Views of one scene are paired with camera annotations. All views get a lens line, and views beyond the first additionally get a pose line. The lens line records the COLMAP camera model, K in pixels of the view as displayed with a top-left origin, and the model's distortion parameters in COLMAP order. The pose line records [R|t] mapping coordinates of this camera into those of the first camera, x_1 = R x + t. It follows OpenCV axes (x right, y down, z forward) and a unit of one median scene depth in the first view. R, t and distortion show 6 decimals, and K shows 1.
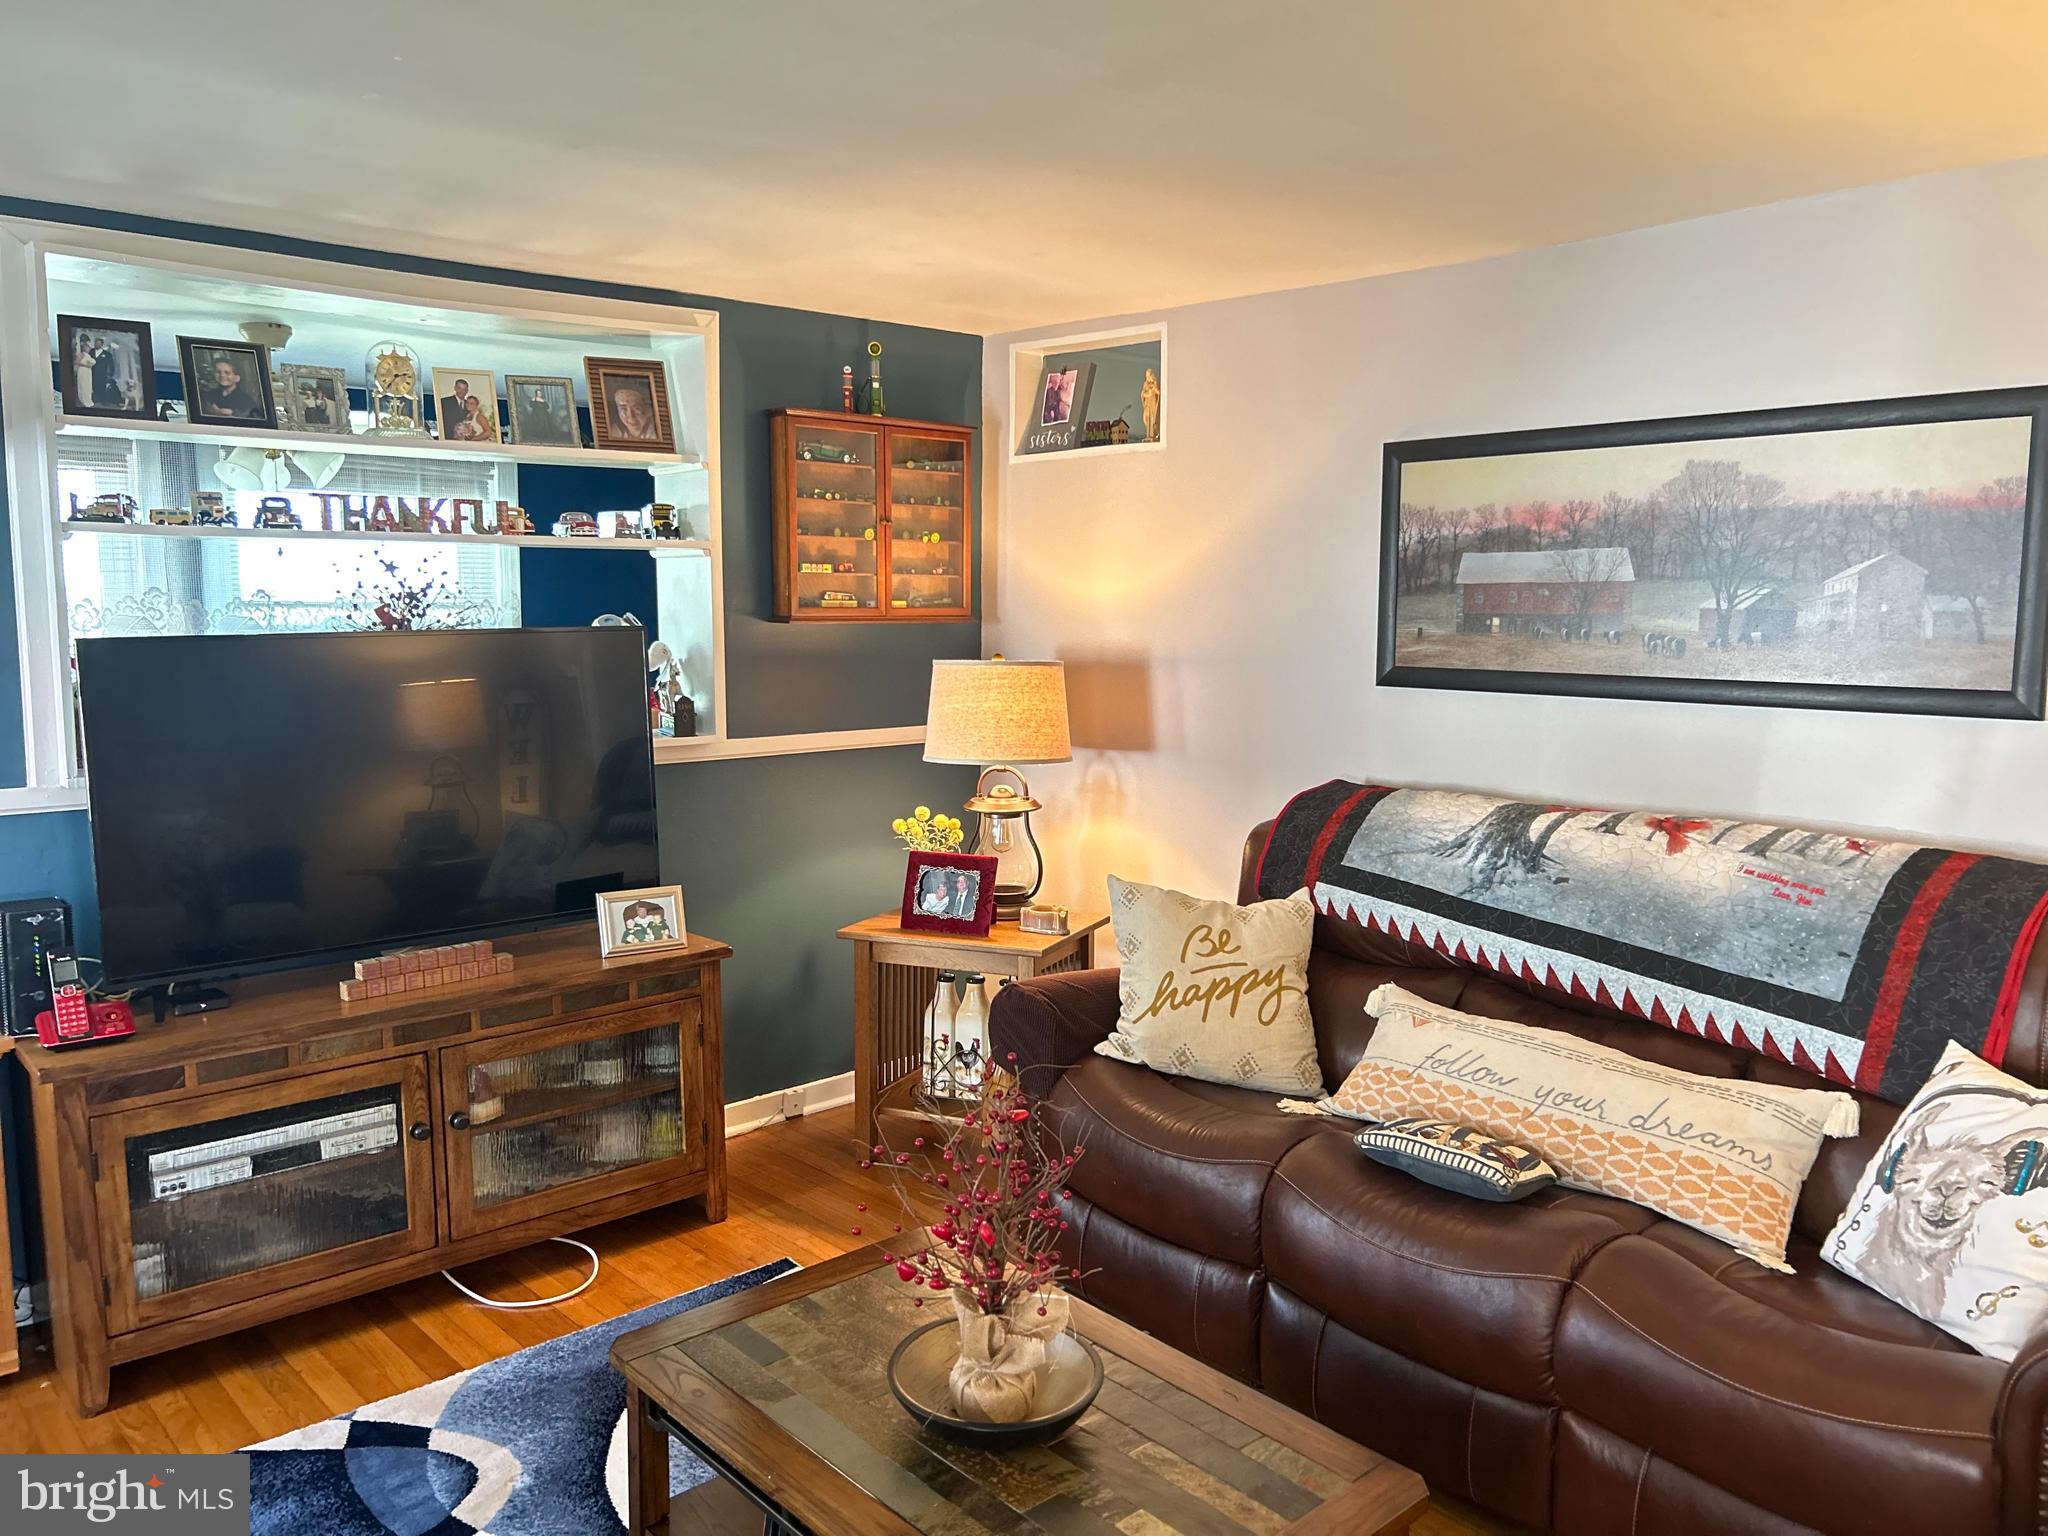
lens RADIAL K [[1536.6, 0, 1030.6], [0, 1536.6, 782.8], [0, 0, 1]] dist [0.060090, -0.072437]
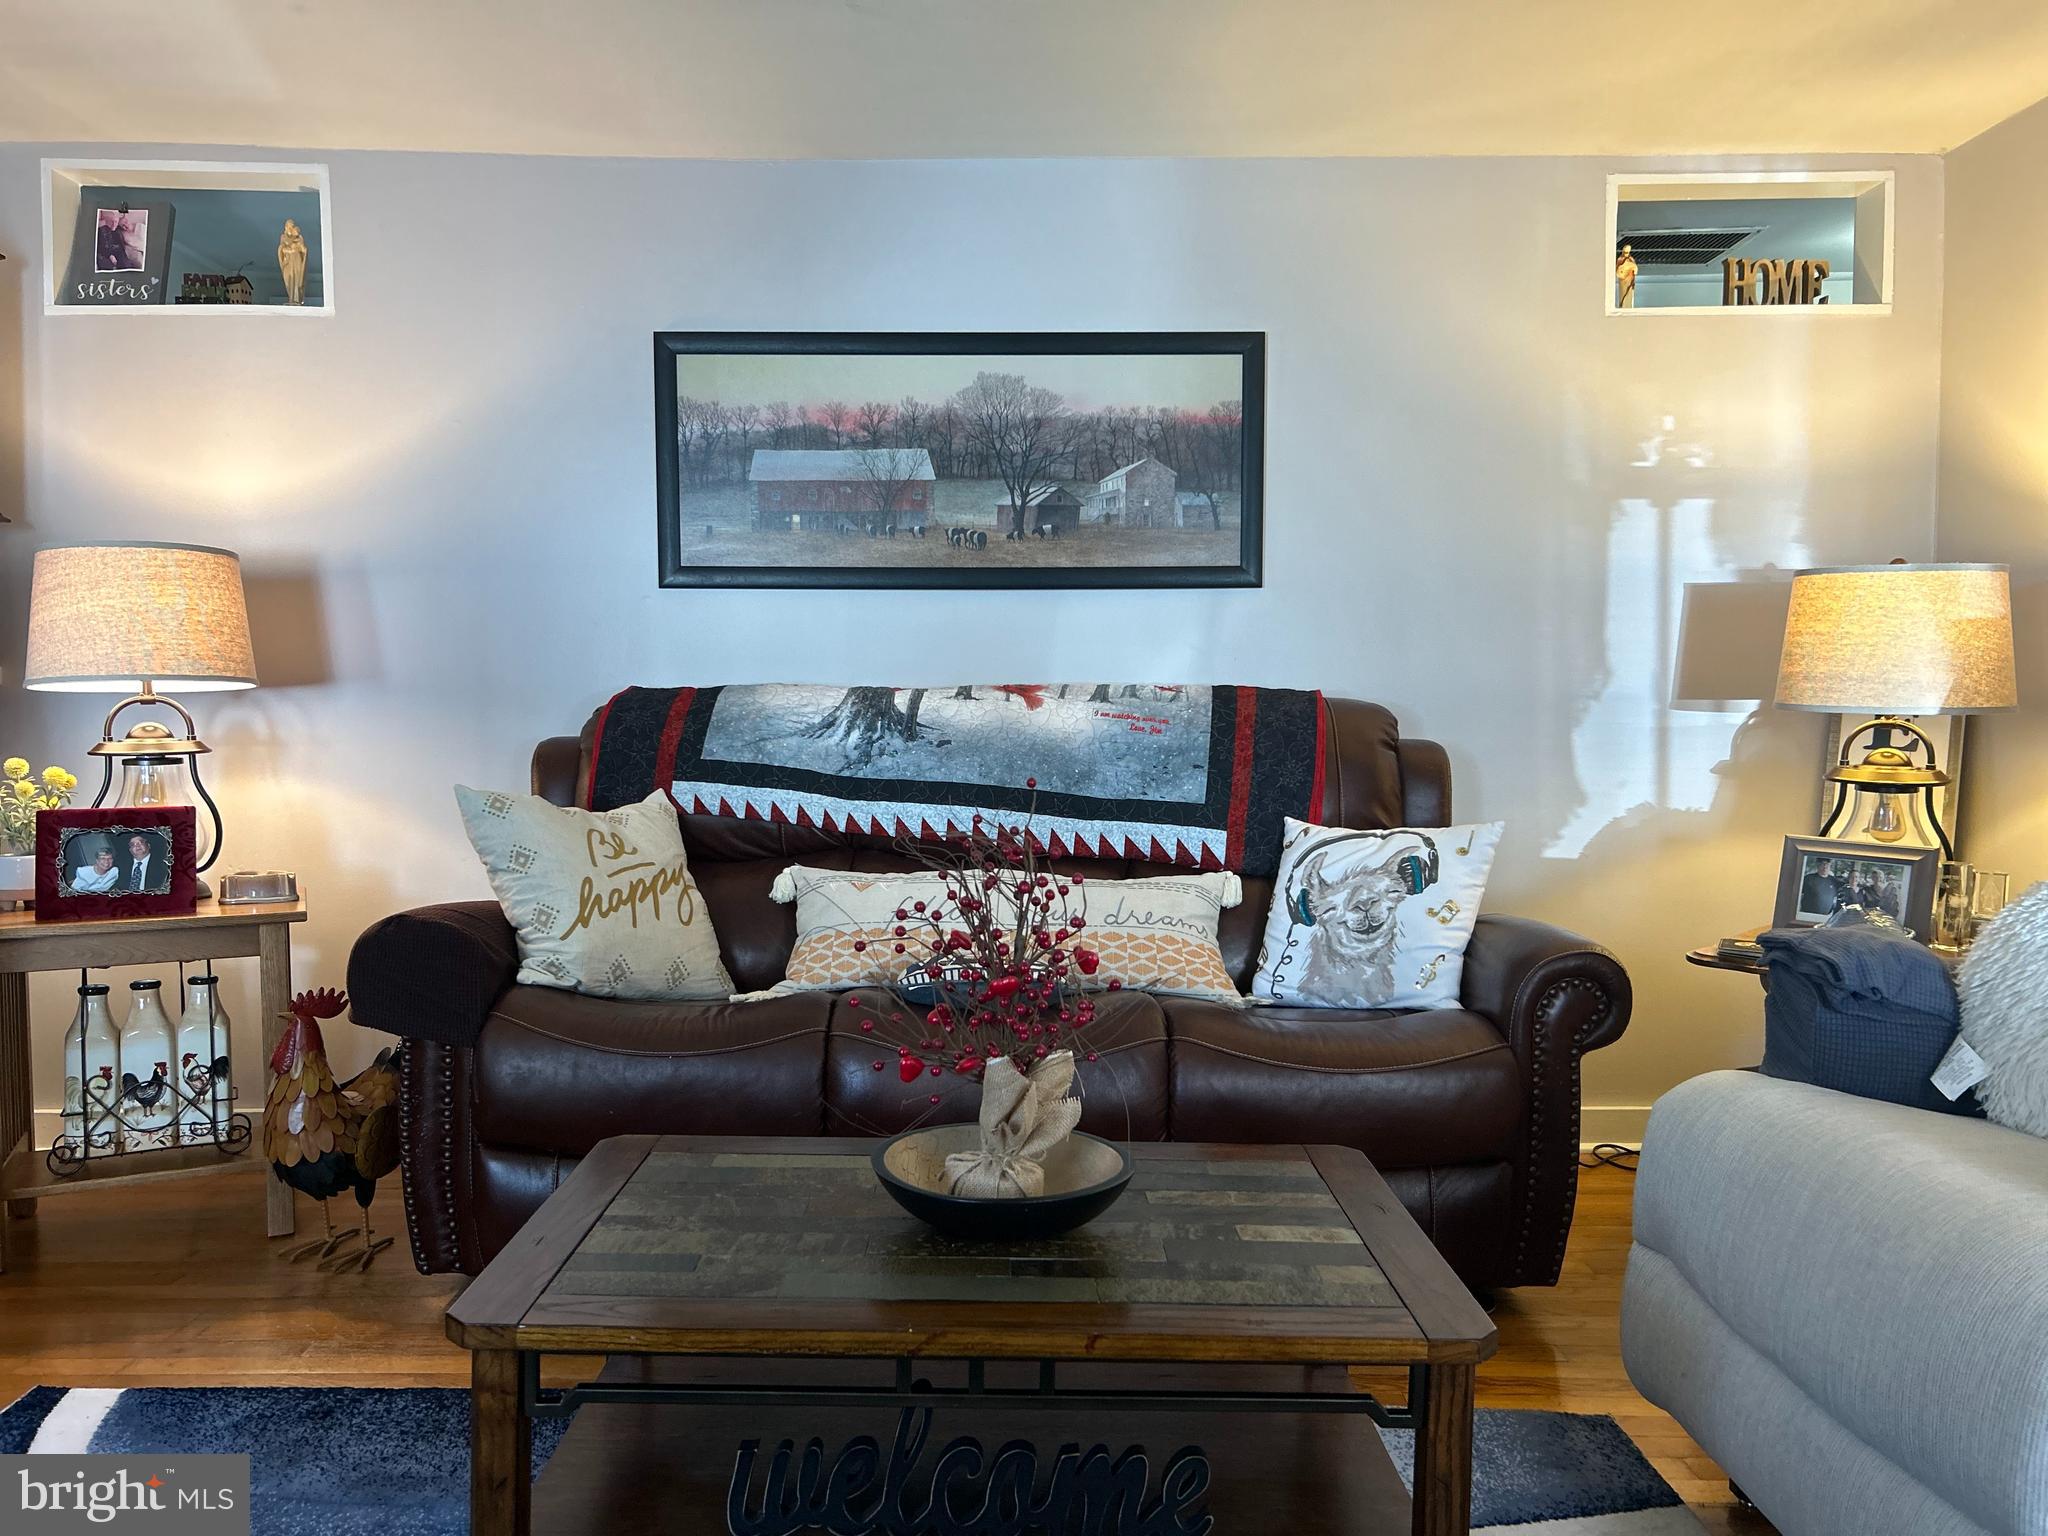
lens RADIAL K [[1536.6, 0, 1031.8], [0, 1536.6, 779.8], [0, 0, 1]] dist [0.060090, -0.072437]
pose [[0.661591, -0.044310, 0.748555, -0.379909], [0.094783, 0.995187, -0.024861, 0.111638], [-0.743851, 0.087398, 0.662607, 0.237514]]
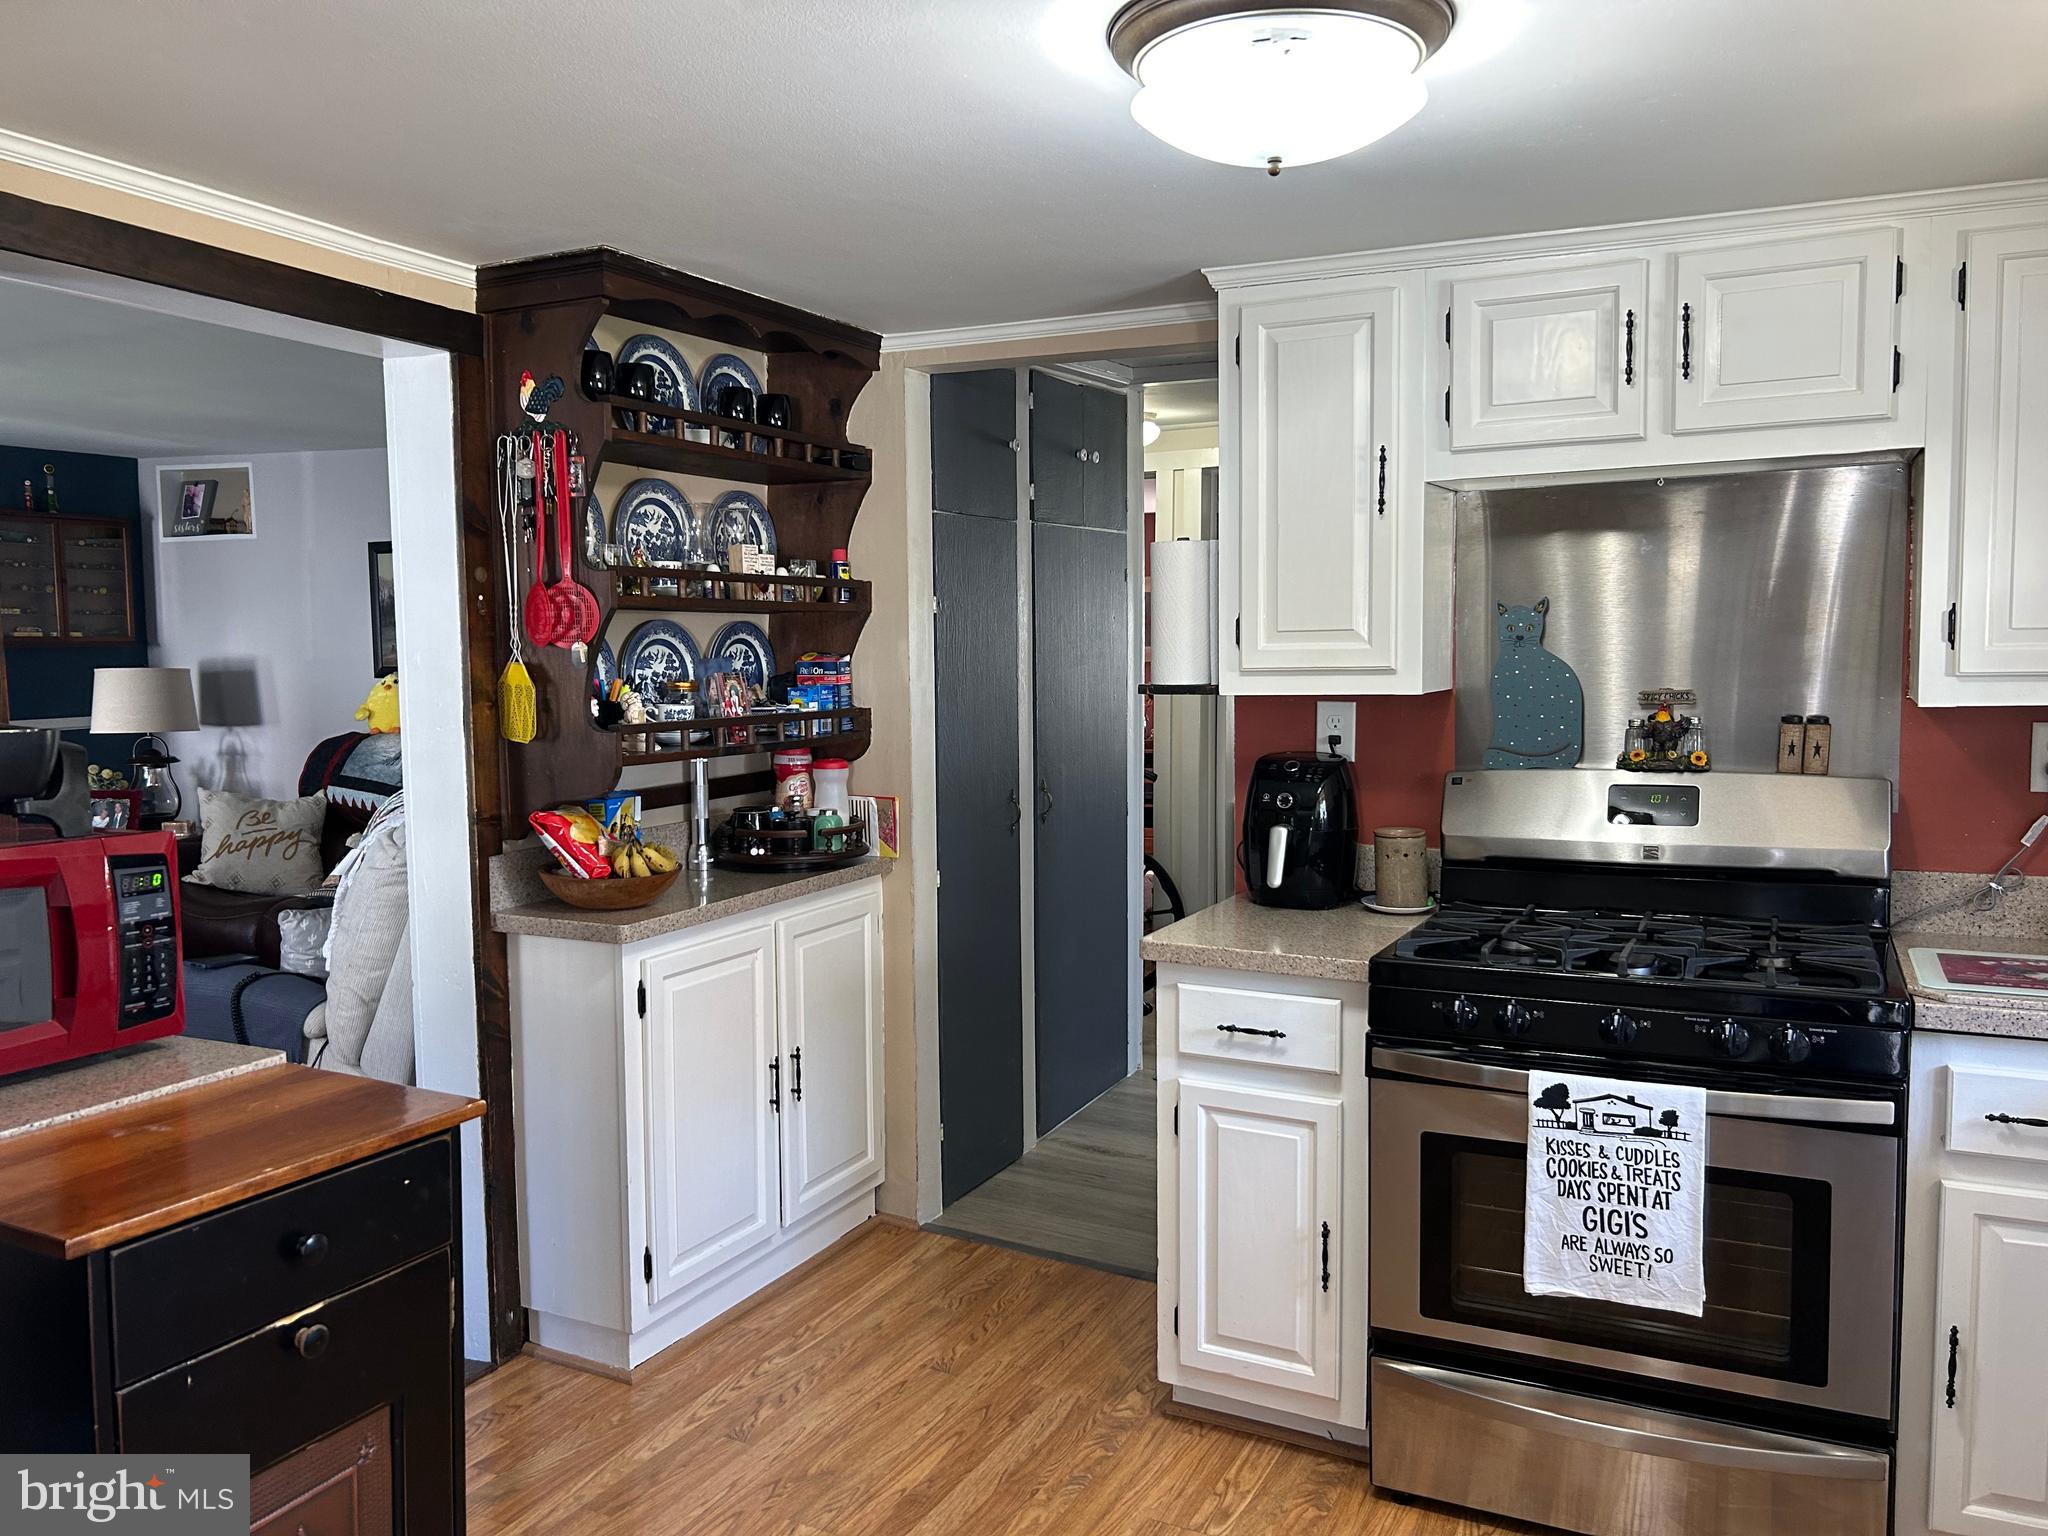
lens RADIAL K [[1536.6, 0, 1002.2], [0, 1536.6, 784.3], [0, 0, 1]] dist [0.060090, -0.072437]
pose [[0.931723, -0.042138, 0.360718, 0.278496], [0.050500, 0.998629, -0.013781, 0.133000], [-0.359643, 0.031056, 0.932573, -1.020049]]
